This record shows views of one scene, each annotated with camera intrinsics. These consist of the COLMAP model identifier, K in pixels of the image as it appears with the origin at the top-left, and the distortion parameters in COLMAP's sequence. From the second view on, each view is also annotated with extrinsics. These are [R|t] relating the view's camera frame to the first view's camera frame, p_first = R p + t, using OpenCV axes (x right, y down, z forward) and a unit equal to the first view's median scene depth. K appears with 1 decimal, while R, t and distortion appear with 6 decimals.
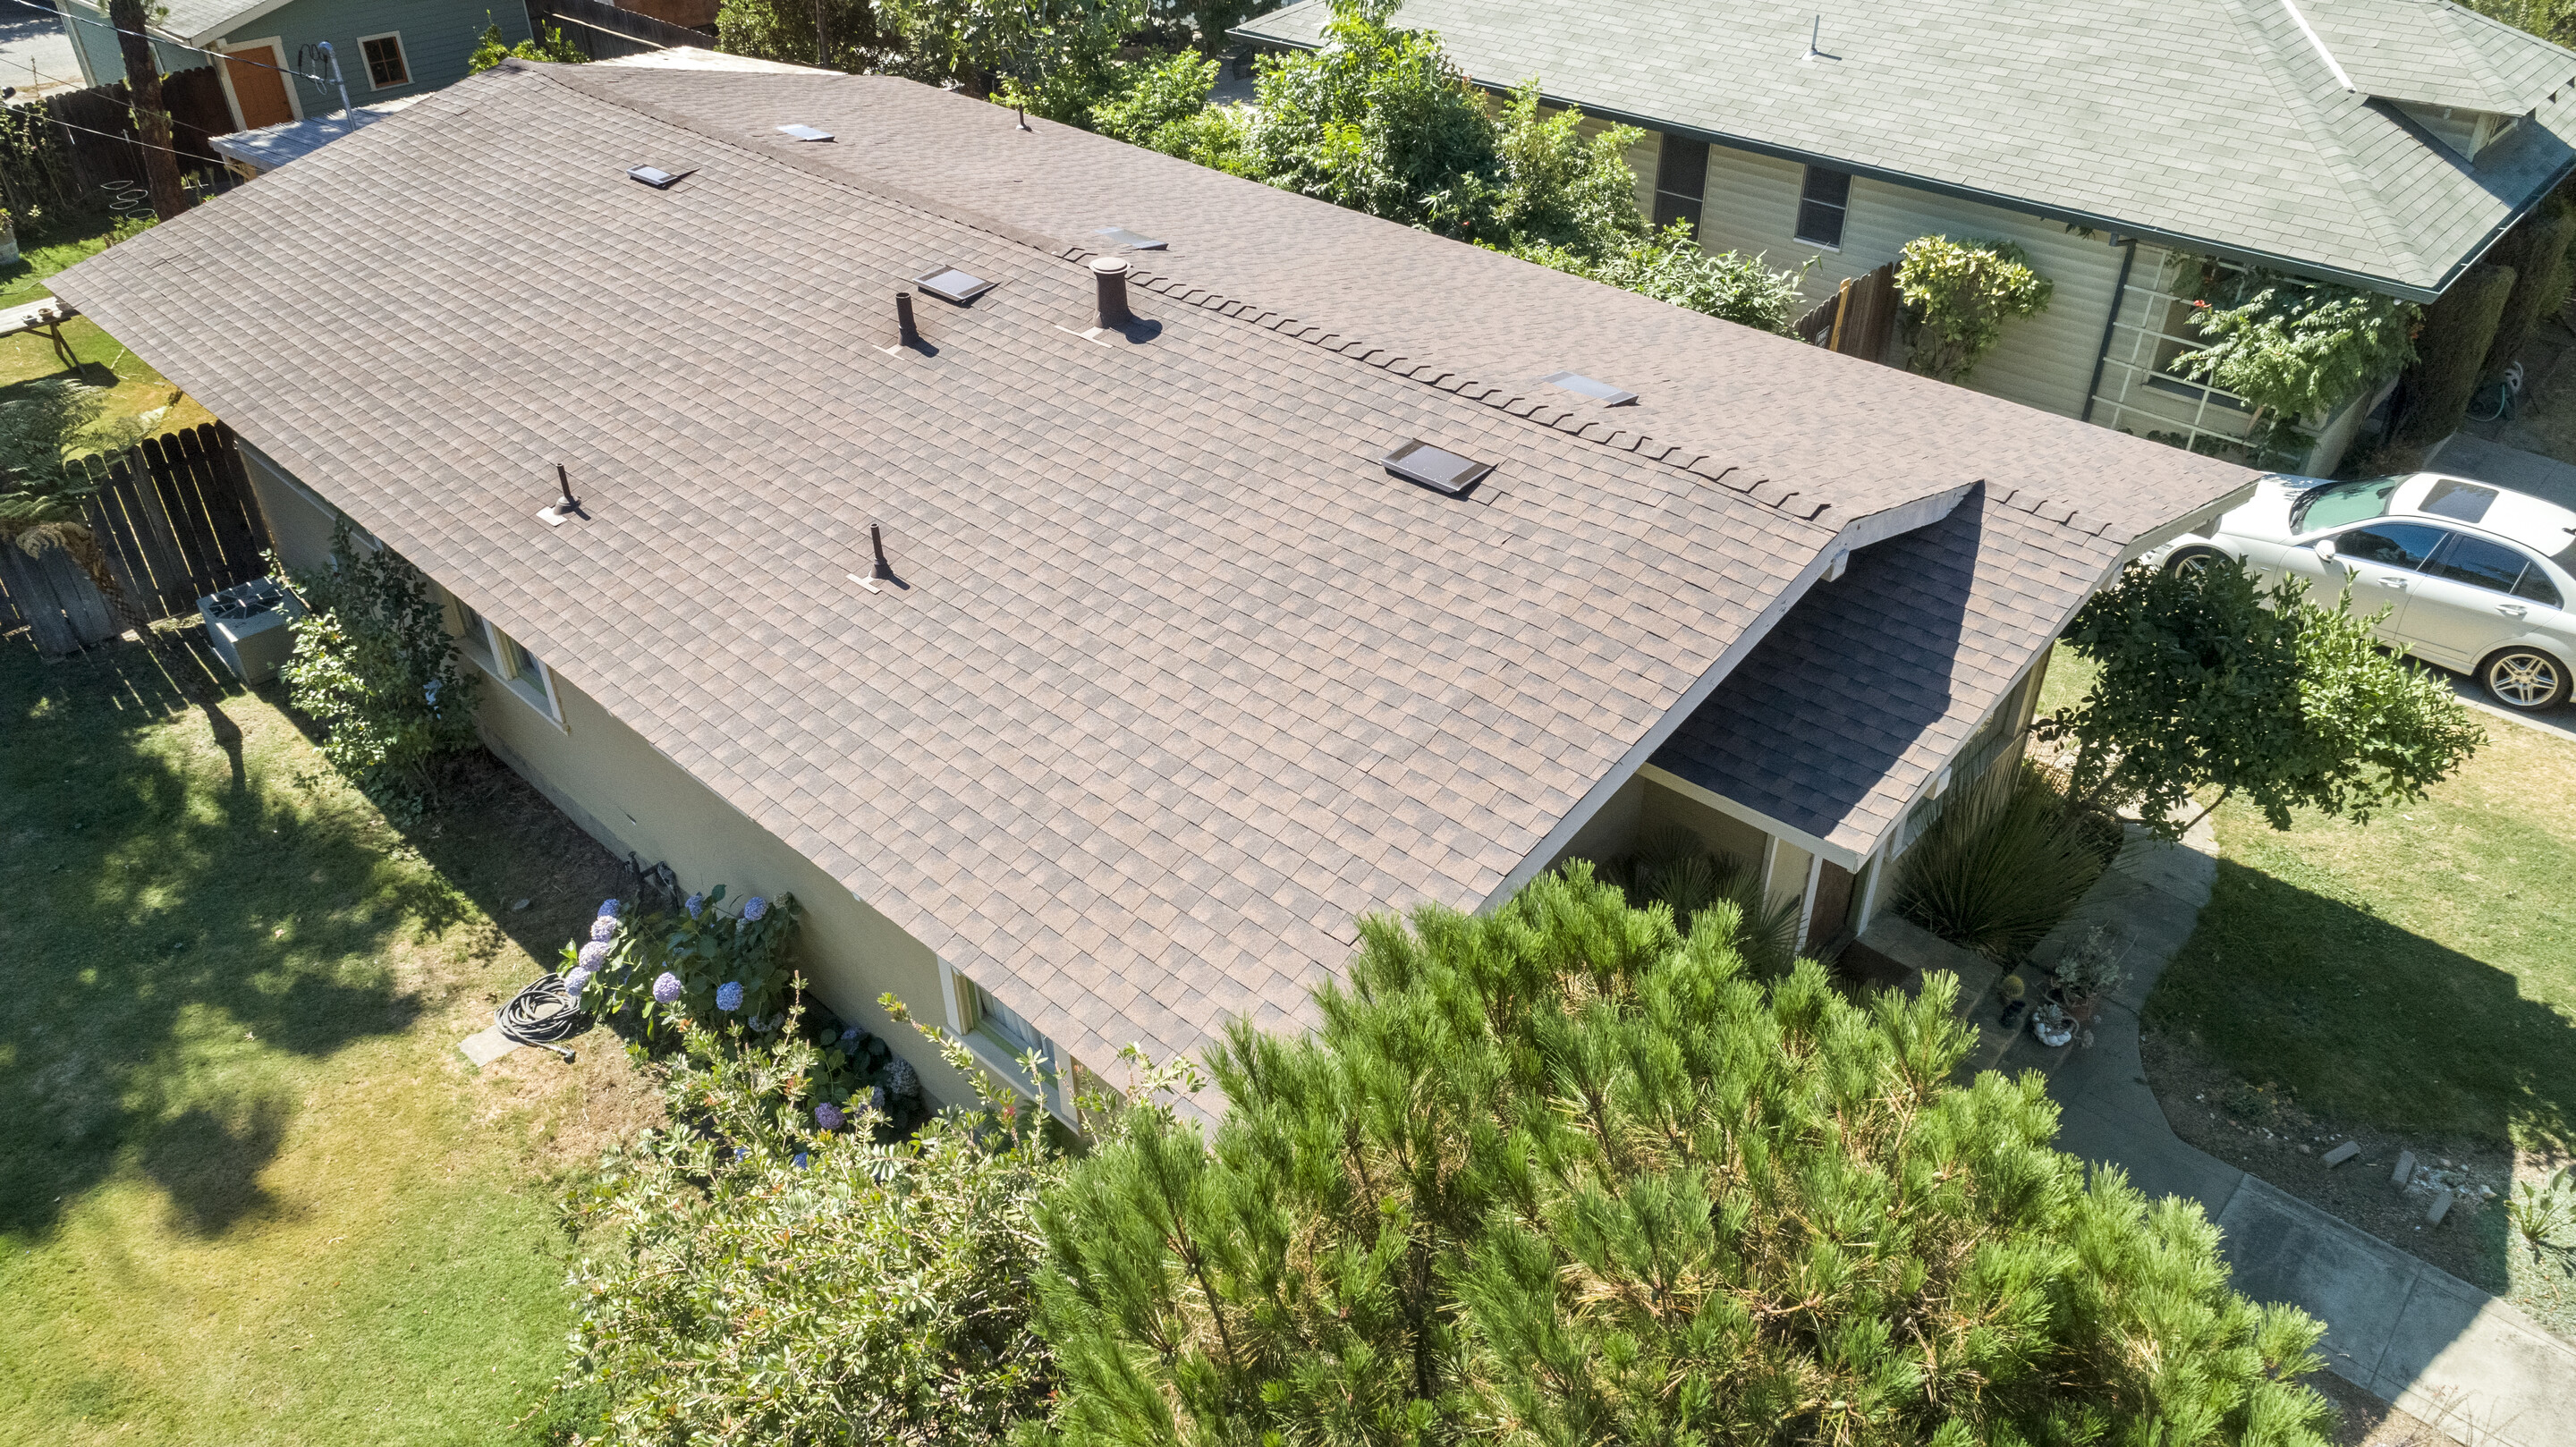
lens RADIAL K [[1727.3, 0, 1293.0], [0, 1727.3, 728.3], [0, 0, 1]] dist [-0.010496, -0.002579]
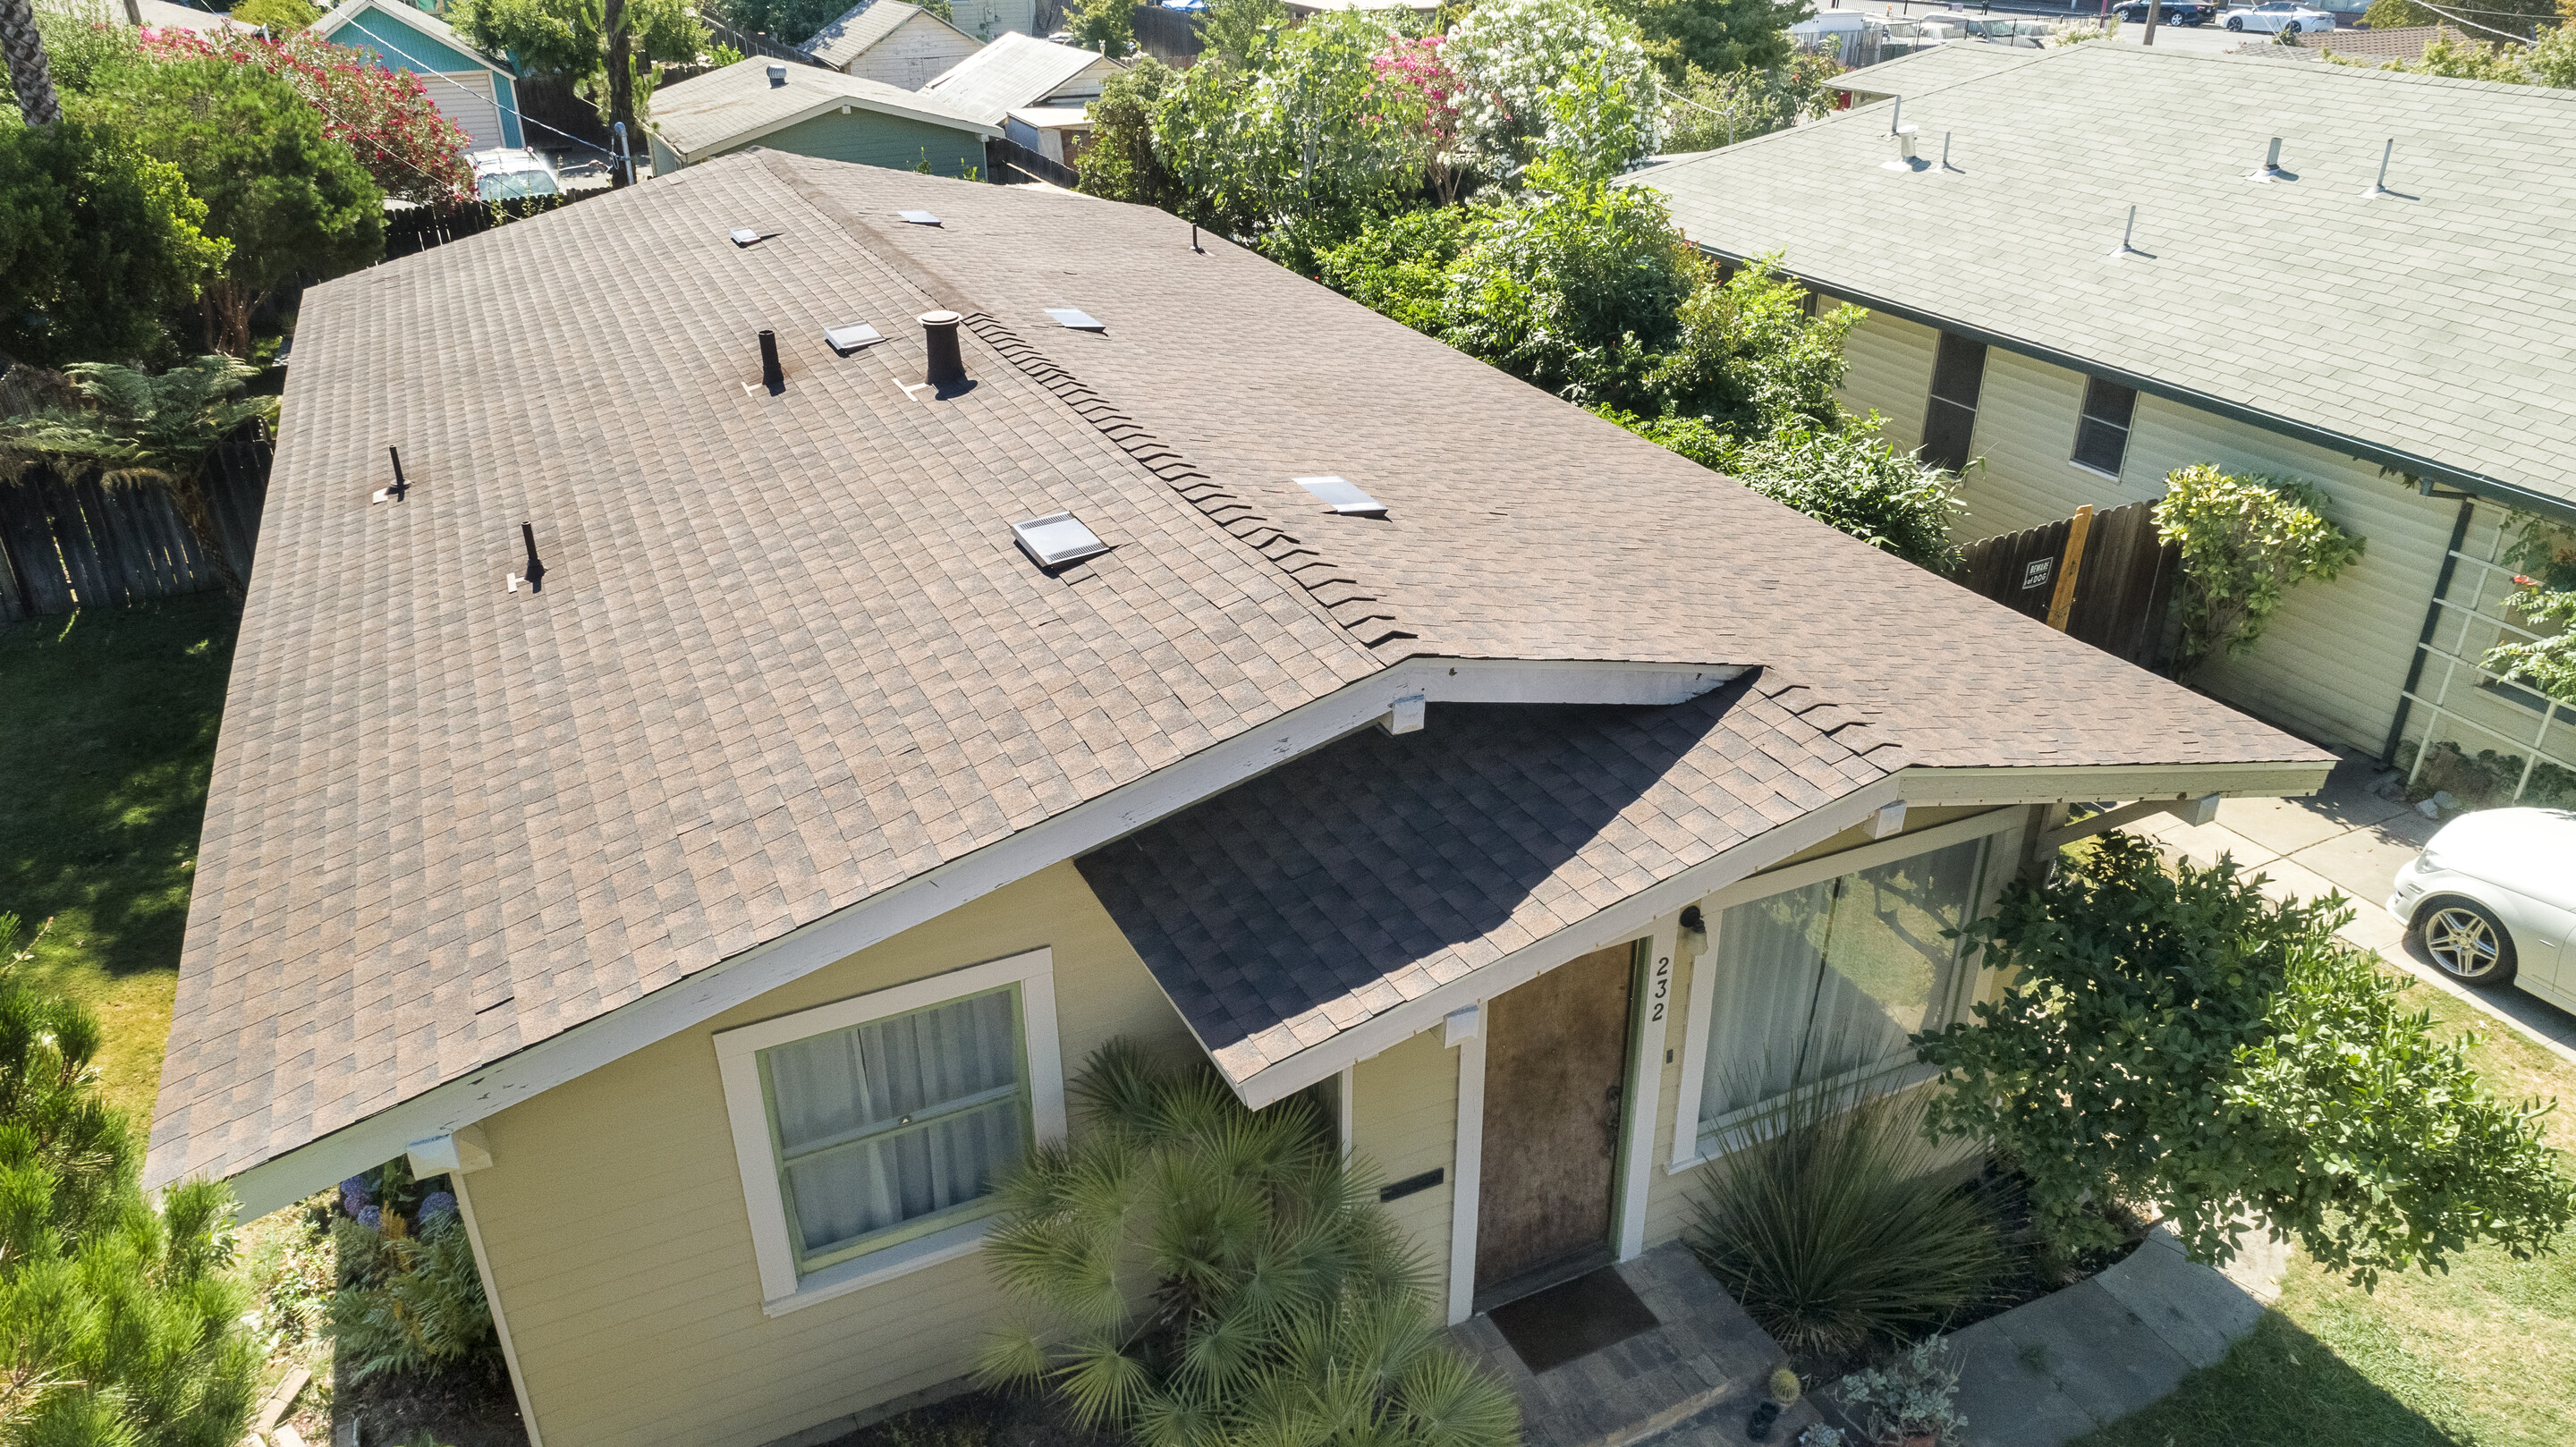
lens RADIAL K [[1727.3, 0, 1291.2], [0, 1727.3, 728.9], [0, 0, 1]] dist [-0.010496, -0.002579]
pose [[0.928717, 0.167409, -0.330847, 0.268549], [-0.208714, 0.973518, -0.093277, -0.003890], [0.306470, 0.155680, 0.939063, 0.143078]]
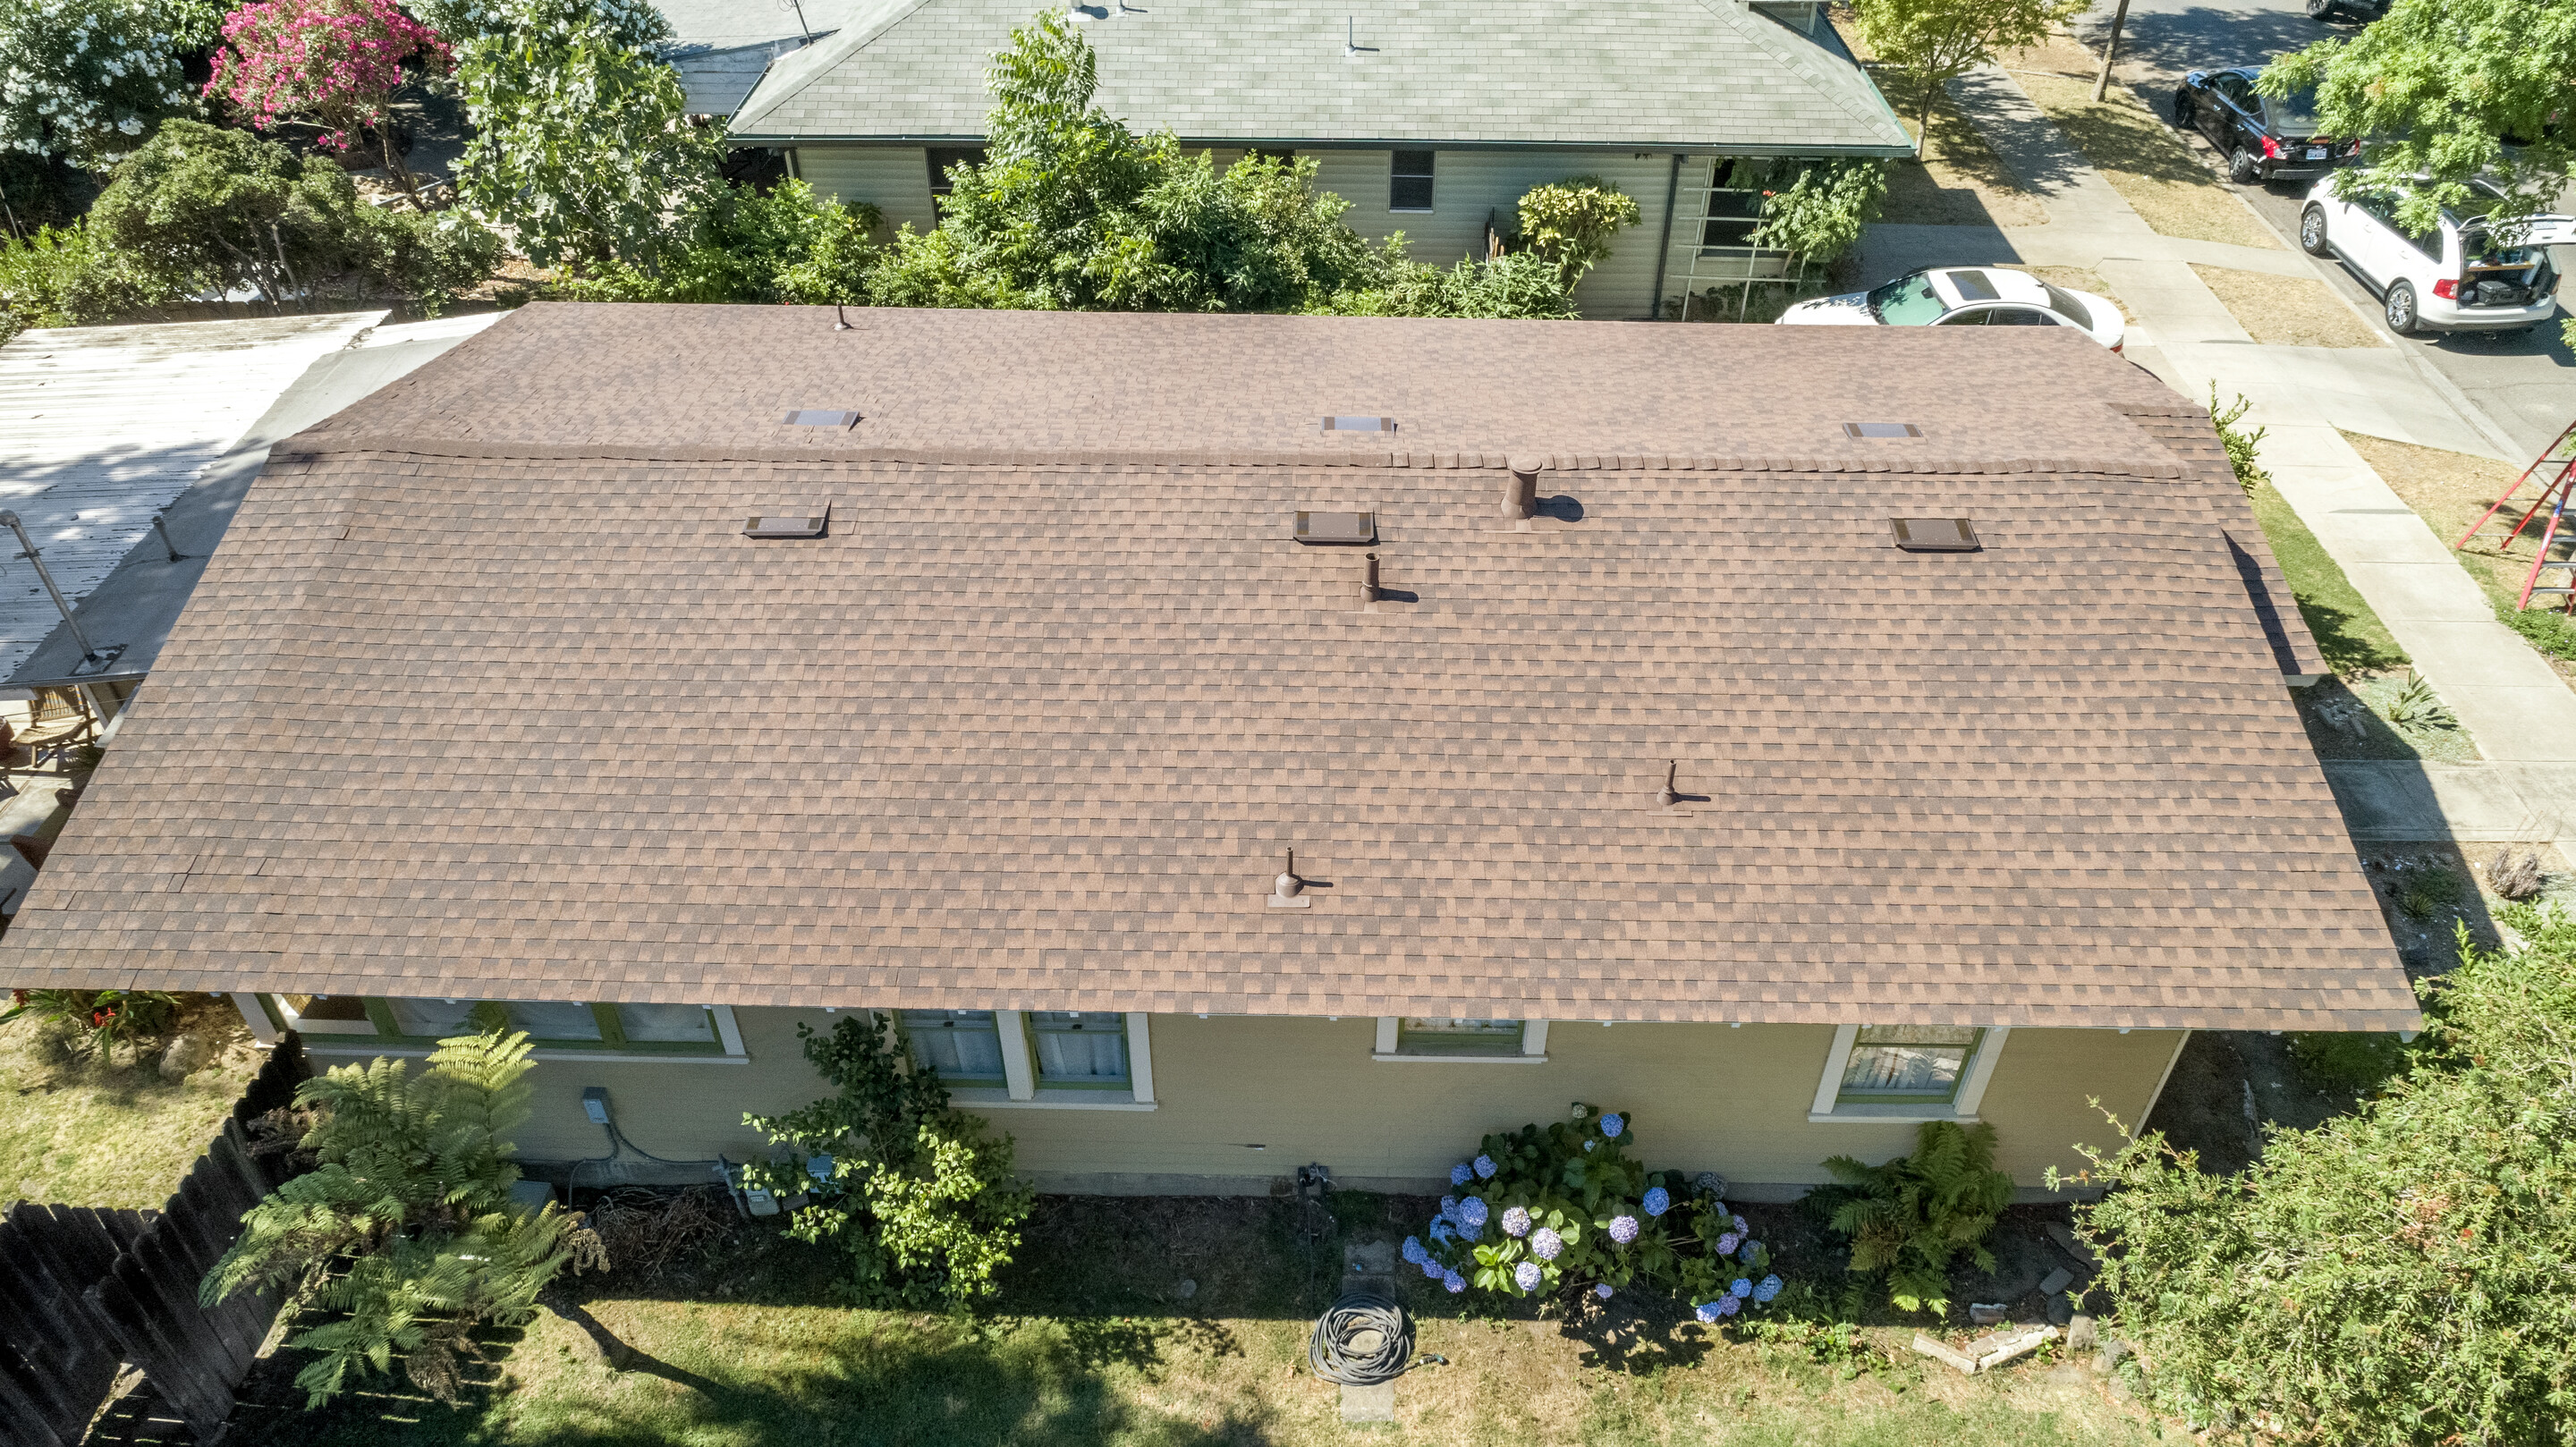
lens RADIAL K [[1727.3, 0, 1292.0], [0, 1727.3, 722.5], [0, 0, 1]] dist [-0.010496, -0.002579]
pose [[0.743842, -0.418615, 0.521018, -0.560243], [0.372439, 0.906918, 0.196949, -0.254418], [-0.554967, 0.047549, 0.830513, 0.112975]]
